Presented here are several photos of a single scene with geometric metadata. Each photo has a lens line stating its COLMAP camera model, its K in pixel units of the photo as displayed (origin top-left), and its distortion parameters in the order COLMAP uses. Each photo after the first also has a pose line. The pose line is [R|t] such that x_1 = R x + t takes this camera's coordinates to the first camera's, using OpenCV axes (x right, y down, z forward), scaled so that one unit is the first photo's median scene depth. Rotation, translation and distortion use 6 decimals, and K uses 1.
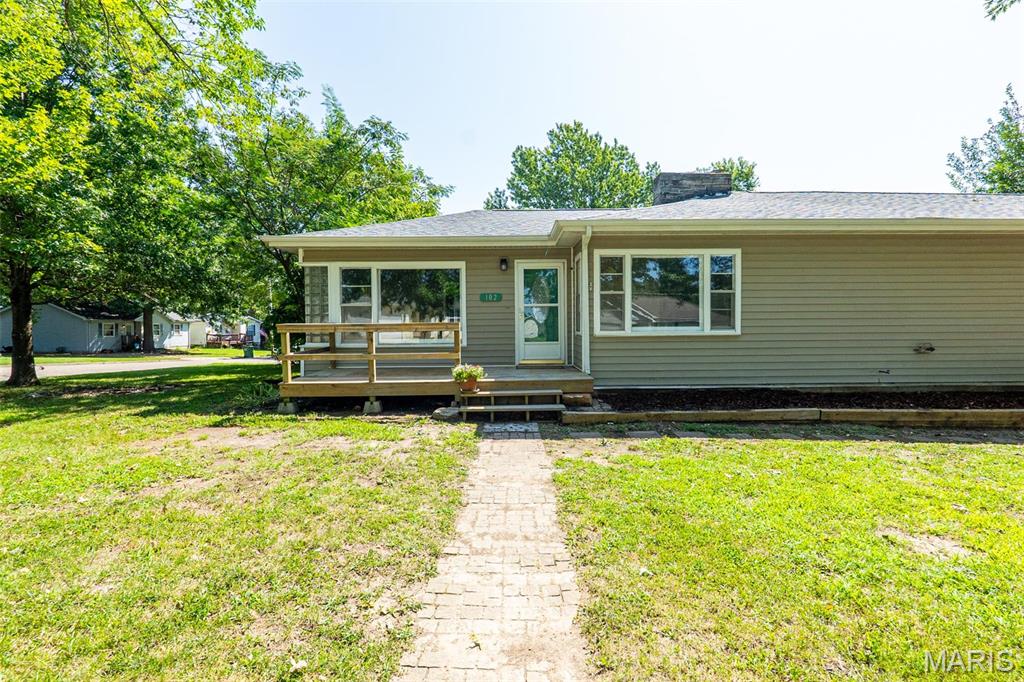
lens RADIAL K [[473.7, 0, 512.0], [0, 473.7, 341.0], [0, 0, 1]] dist [-0.001810, 0.000160]
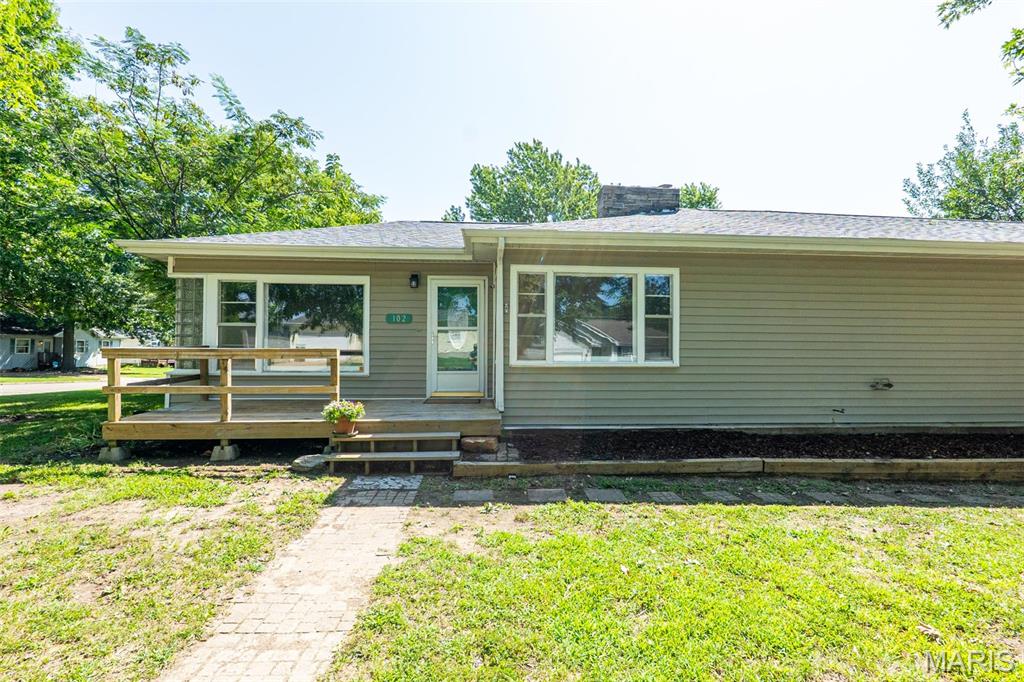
lens RADIAL K [[482.6, 0, 510.7], [0, 482.6, 343.1], [0, 0, 1]] dist [-0.001290, 0.000367]
pose [[0.998252, 0.014582, 0.057271, 0.124594], [-0.012271, 0.999104, -0.040504, -0.016787], [-0.057810, 0.039731, 0.997537, 0.135519]]
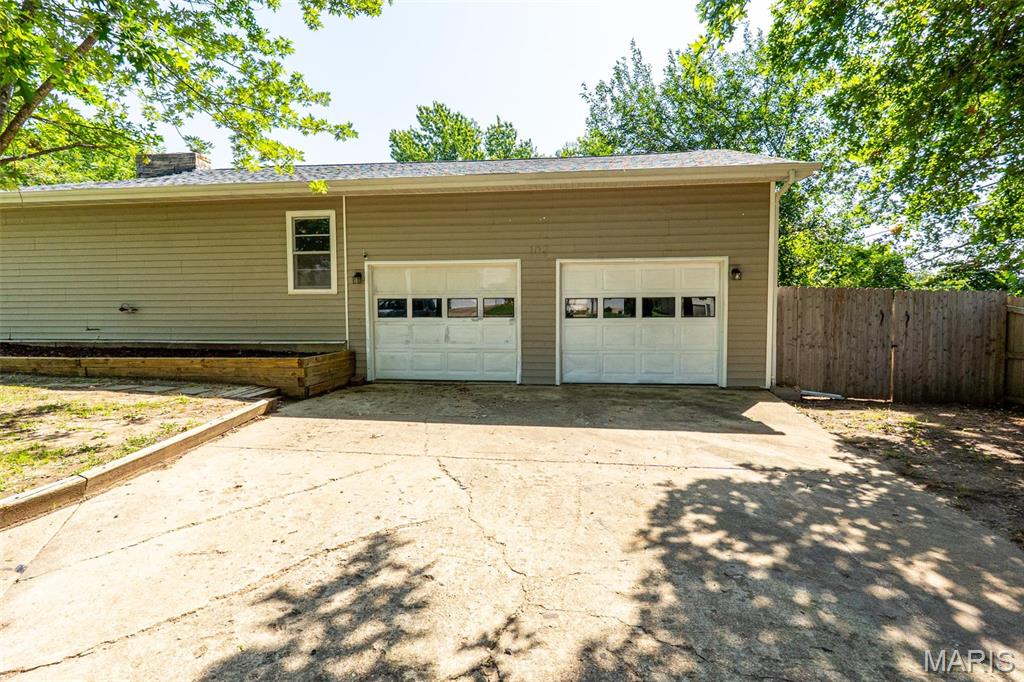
lens RADIAL K [[473.7, 0, 512.0], [0, 473.7, 341.0], [0, 0, 1]] dist [-0.001810, 0.000160]
pose [[0.988404, 0.012165, -0.151357, 1.946392], [-0.006786, 0.999329, 0.036003, 0.046314], [0.151694, -0.034558, 0.987823, 0.041307]]
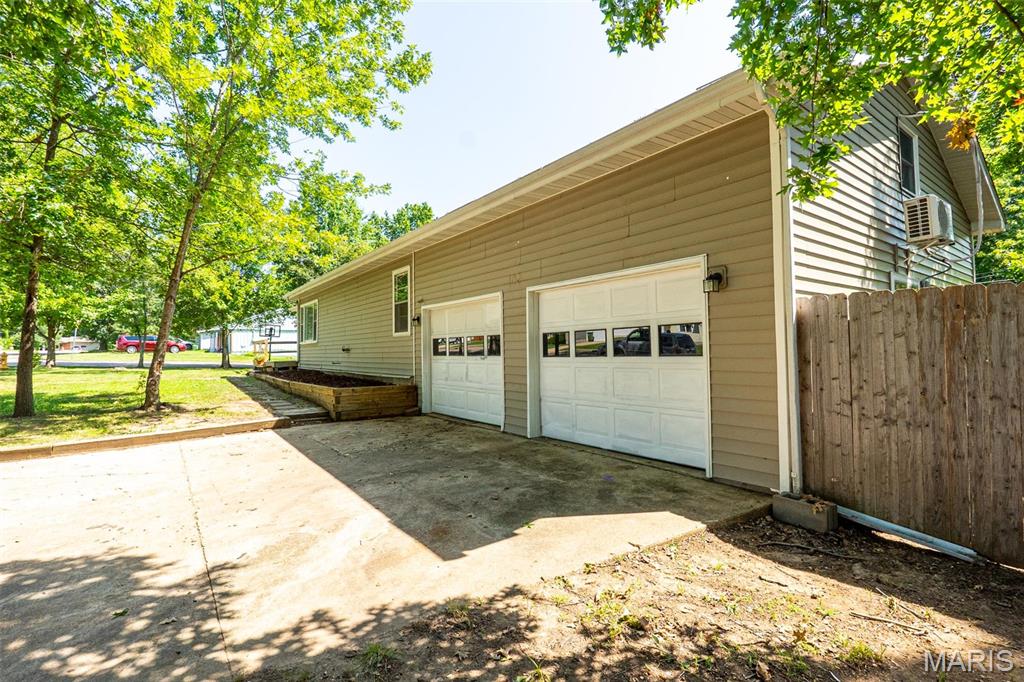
lens RADIAL K [[467.7, 0, 528.8], [0, 467.7, 343.6], [0, 0, 1]] dist [-0.001497, -0.000134]
pose [[0.585030, -0.014108, -0.810889, 2.570986], [-0.012552, 0.999571, -0.026447, 0.031265], [0.810914, 0.025650, 0.584602, 0.570969]]
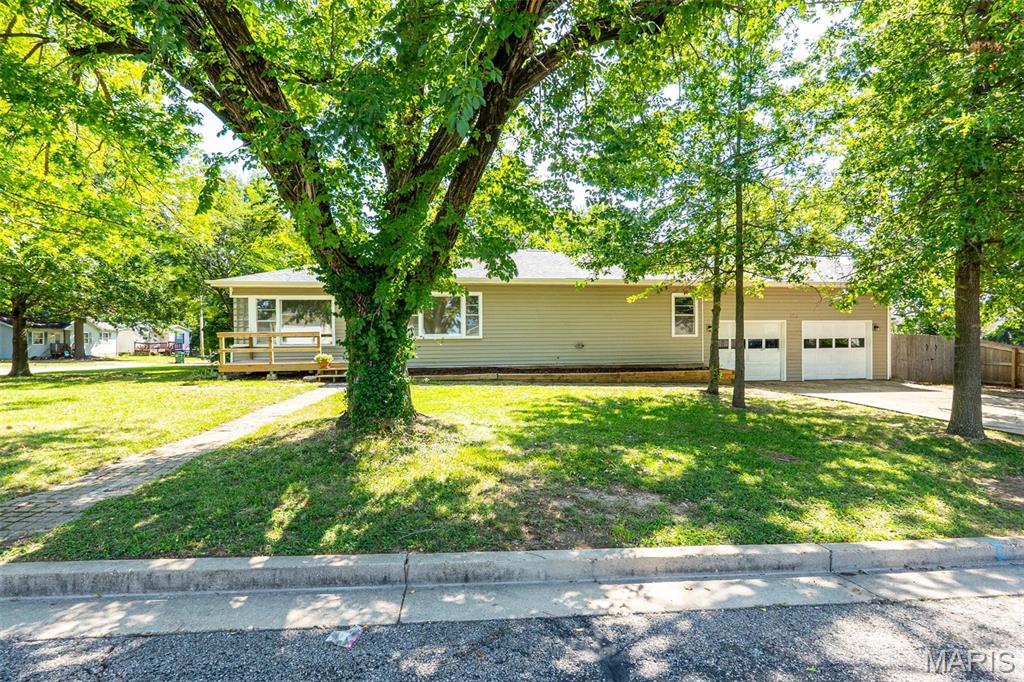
lens RADIAL K [[473.7, 0, 512.0], [0, 473.7, 341.0], [0, 0, 1]] dist [-0.001810, 0.000160]
pose [[0.993198, -0.002183, 0.116421, 0.383297], [0.004285, 0.999832, -0.017811, 0.030825], [-0.116362, 0.018189, 0.993040, -0.859764]]
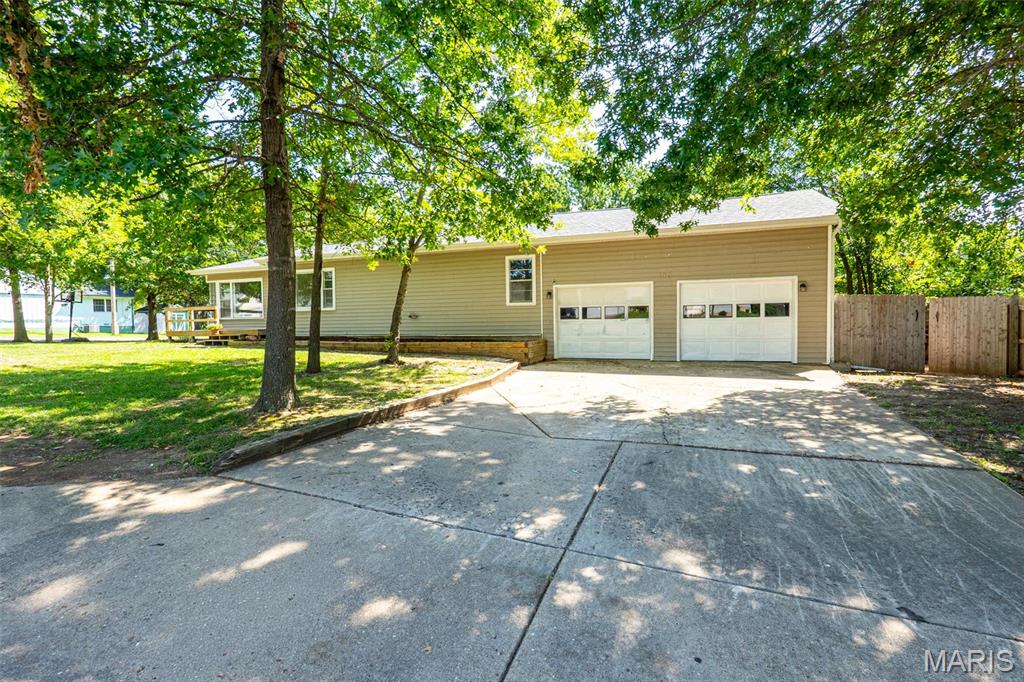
lens RADIAL K [[482.6, 0, 510.7], [0, 482.6, 343.1], [0, 0, 1]] dist [-0.001290, 0.000367]
pose [[0.926203, 0.010563, -0.376878, 1.979488], [-0.002116, 0.999737, 0.022819, 0.080285], [0.377020, -0.020338, 0.925982, -0.642494]]
